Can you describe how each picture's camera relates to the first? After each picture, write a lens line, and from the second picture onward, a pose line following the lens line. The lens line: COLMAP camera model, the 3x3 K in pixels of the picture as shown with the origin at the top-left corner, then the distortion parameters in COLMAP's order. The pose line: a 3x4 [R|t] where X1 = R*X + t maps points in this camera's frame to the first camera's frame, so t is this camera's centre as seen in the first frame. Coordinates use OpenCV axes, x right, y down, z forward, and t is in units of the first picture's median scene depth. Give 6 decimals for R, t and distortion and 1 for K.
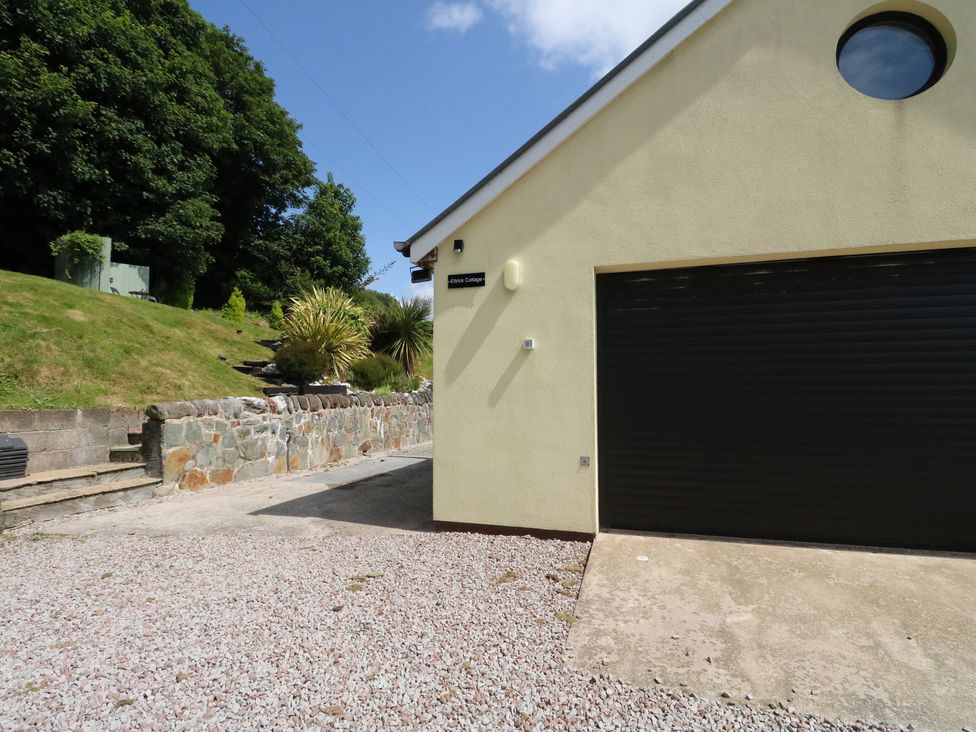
lens RADIAL K [[511.5, 0, 490.6], [0, 511.5, 364.7], [0, 0, 1]] dist [0.012376, -0.015111]
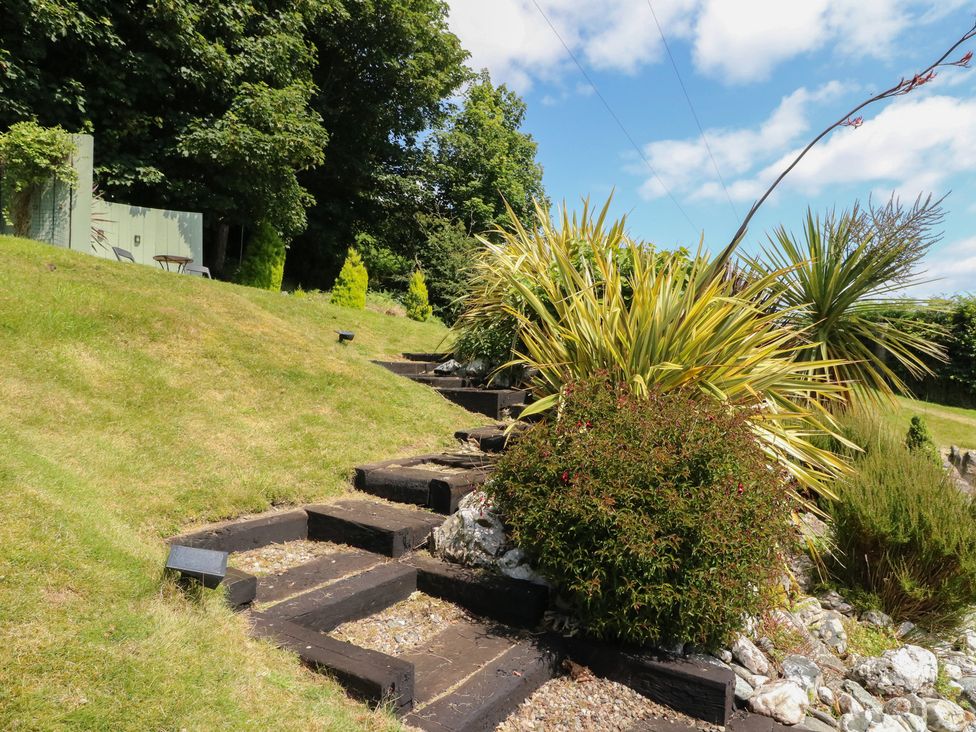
lens RADIAL K [[511.5, 0, 490.6], [0, 511.5, 364.7], [0, 0, 1]] dist [0.012376, -0.015111]
pose [[0.975525, -0.010826, -0.219623, -0.221644], [0.018908, 0.999218, 0.034731, -0.038267], [0.219075, -0.038034, 0.974966, 0.472691]]
